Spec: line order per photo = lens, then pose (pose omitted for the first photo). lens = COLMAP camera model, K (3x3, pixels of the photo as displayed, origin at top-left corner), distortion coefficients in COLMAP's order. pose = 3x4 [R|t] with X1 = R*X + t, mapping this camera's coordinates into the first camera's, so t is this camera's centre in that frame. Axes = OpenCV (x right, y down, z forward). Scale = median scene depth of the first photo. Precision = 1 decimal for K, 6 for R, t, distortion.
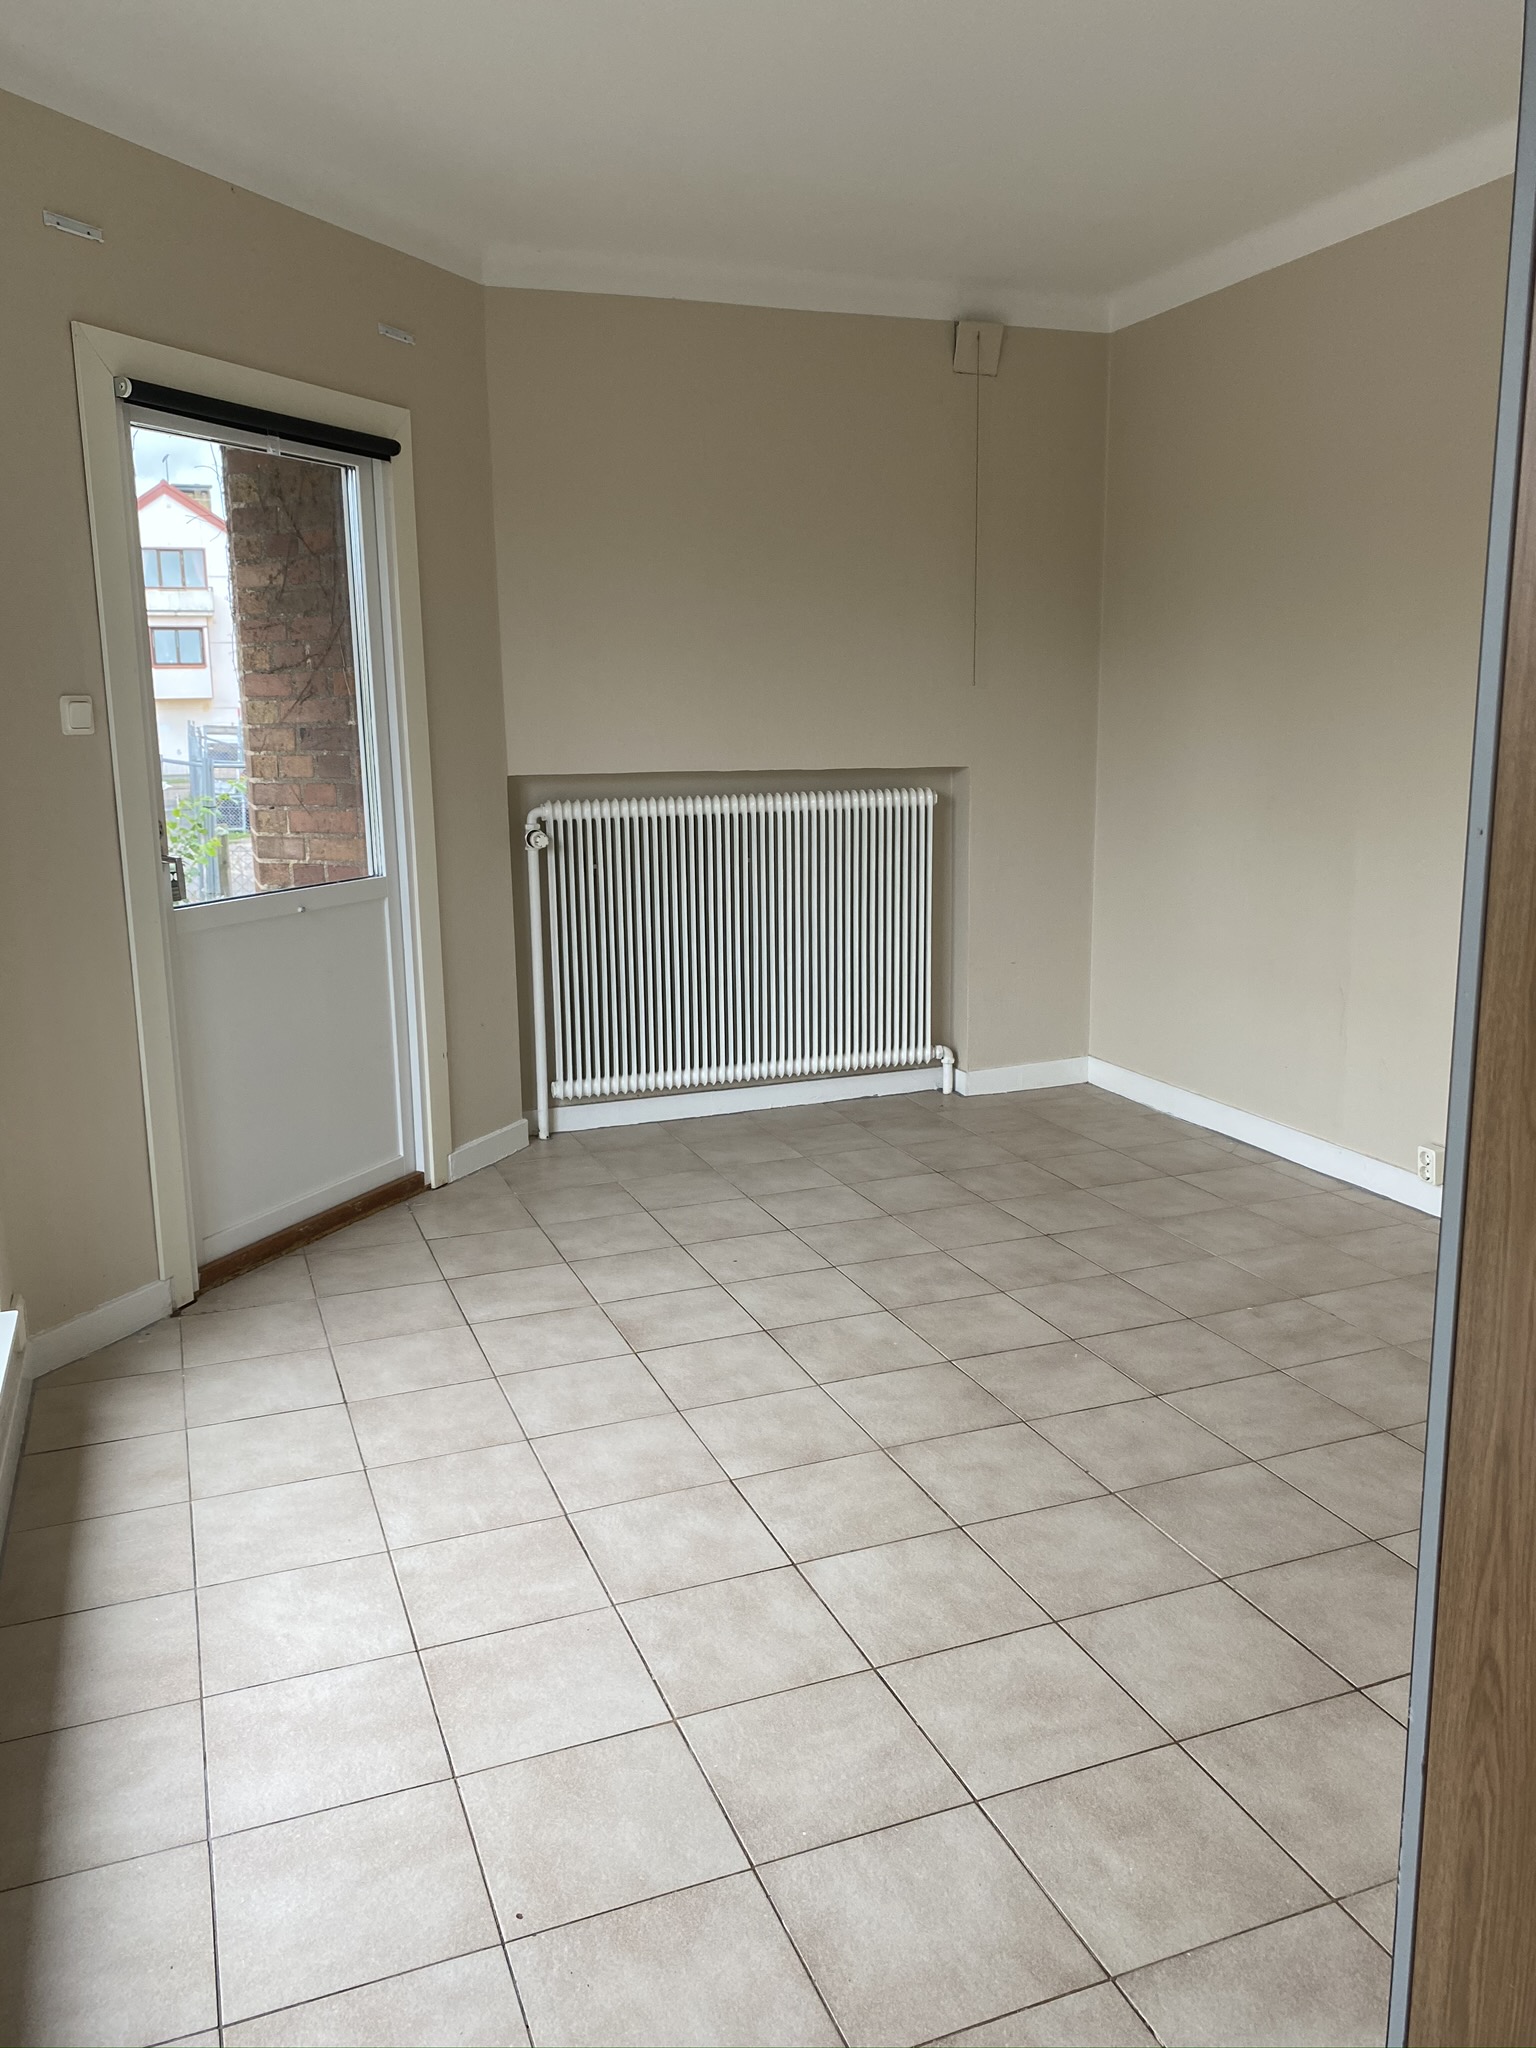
lens RADIAL K [[1557.4, 0, 766.4], [0, 1557.4, 1022.9], [0, 0, 1]] dist [-0.009521, -0.013547]
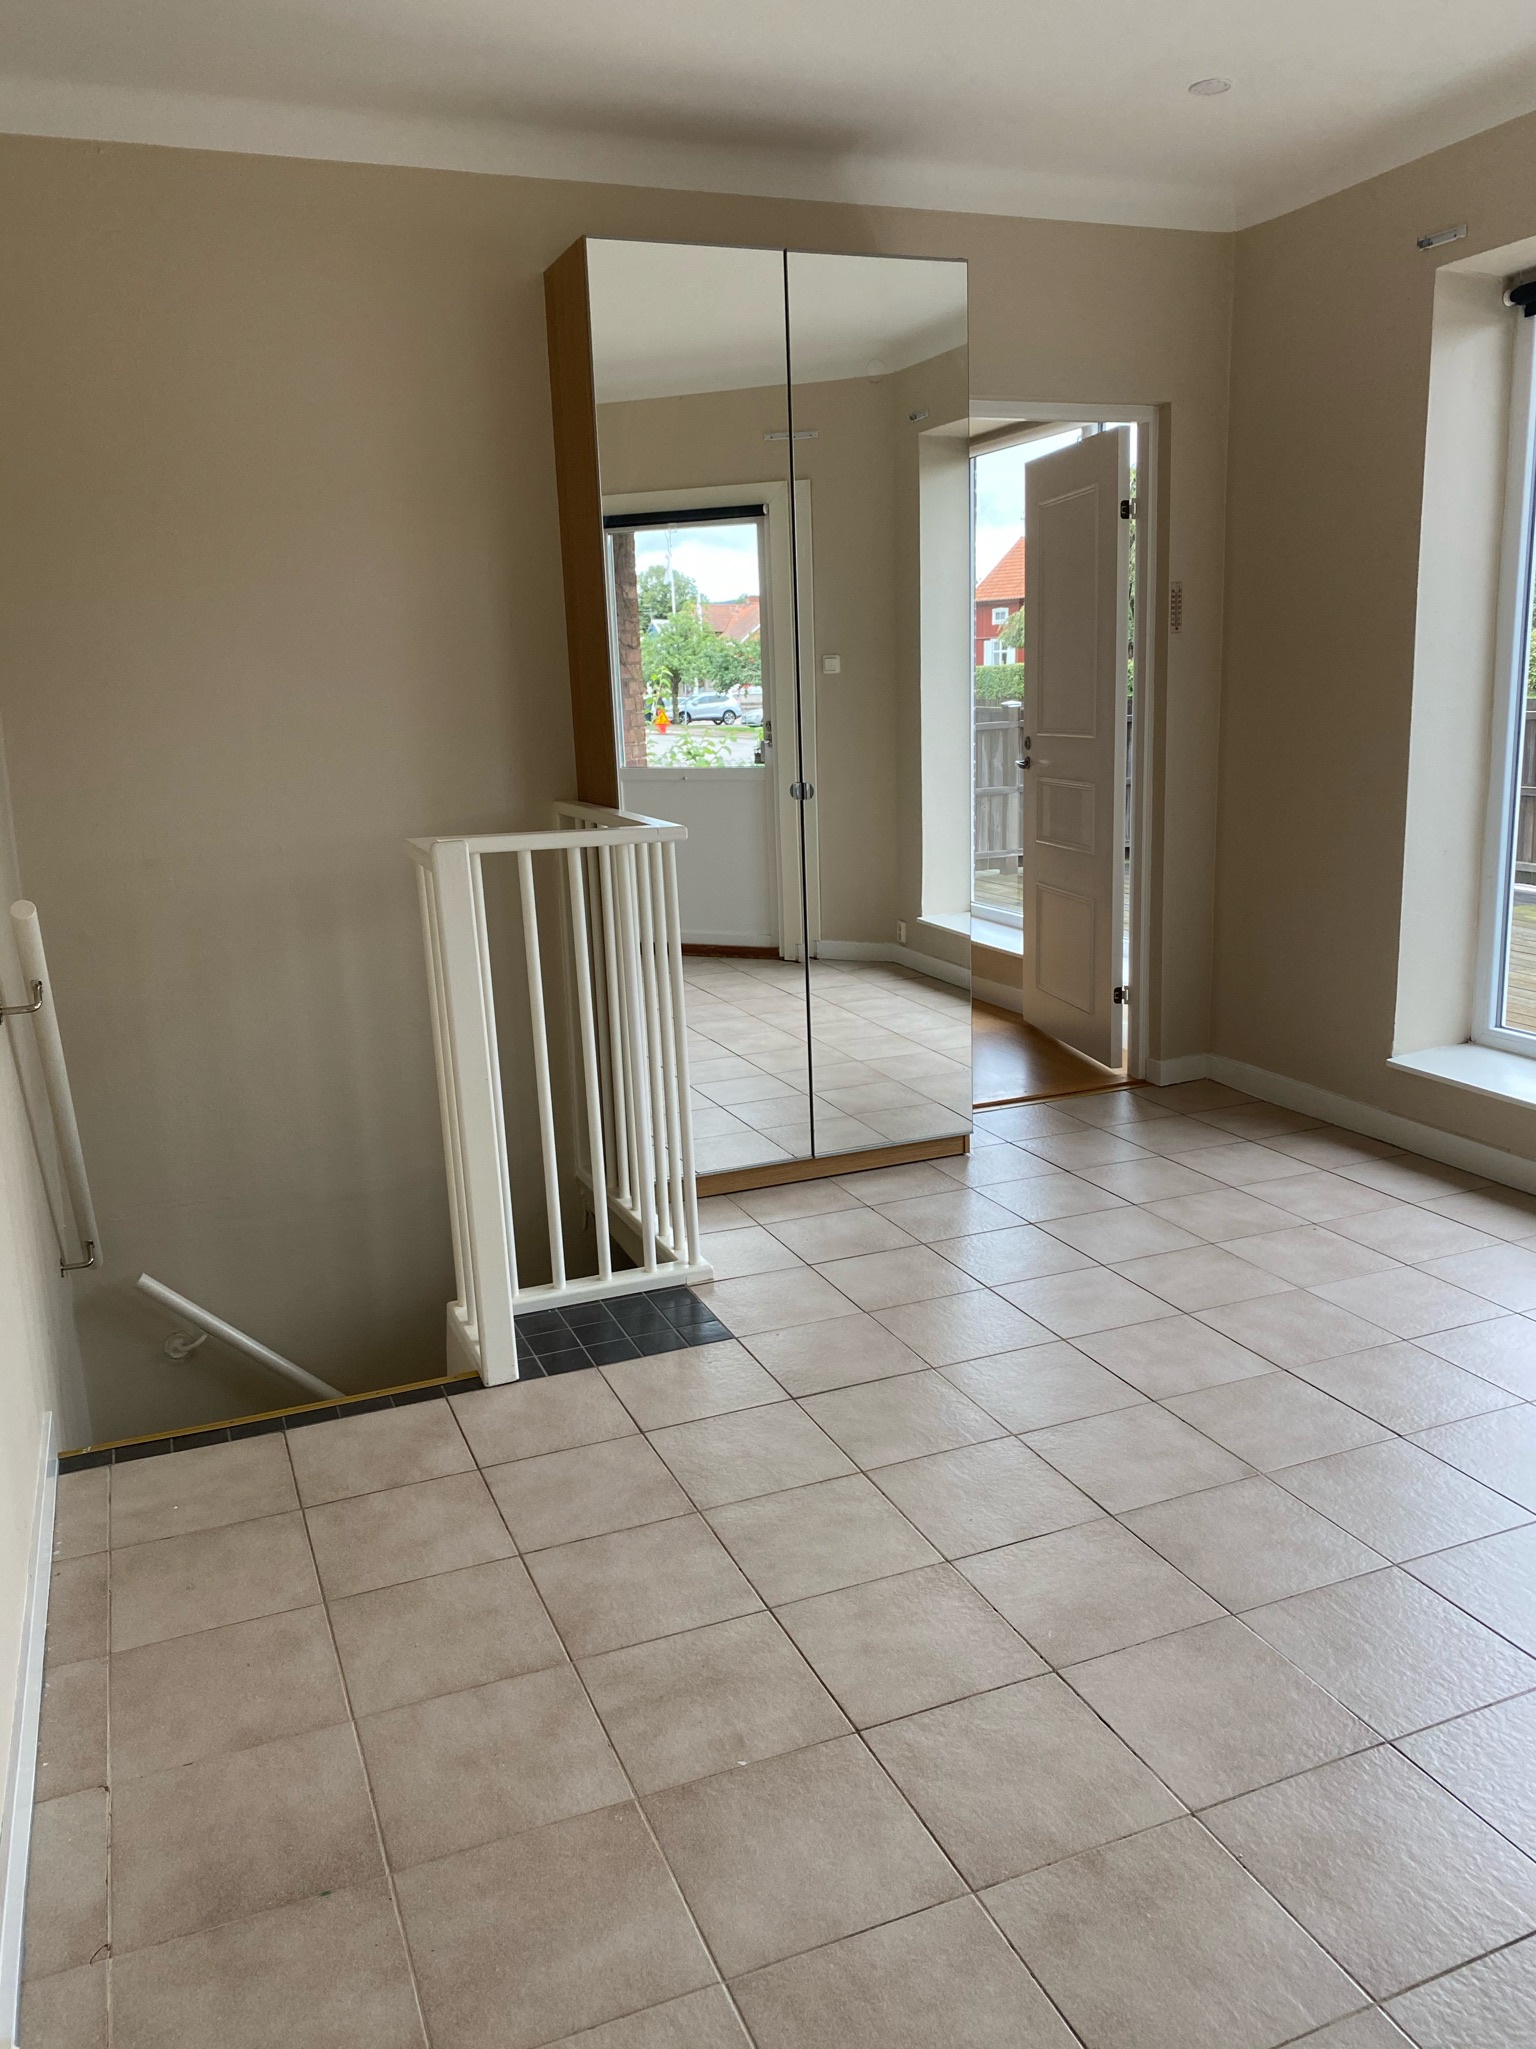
lens RADIAL K [[1558.1, 0, 766.2], [0, 1558.1, 1027.7], [0, 0, 1]] dist [-0.009521, -0.013547]
pose [[-0.997929, 0.064246, -0.003299, 0.311248], [0.057194, 0.909532, 0.411679, -0.314891], [0.029449, 0.410638, -0.911323, 1.523069]]
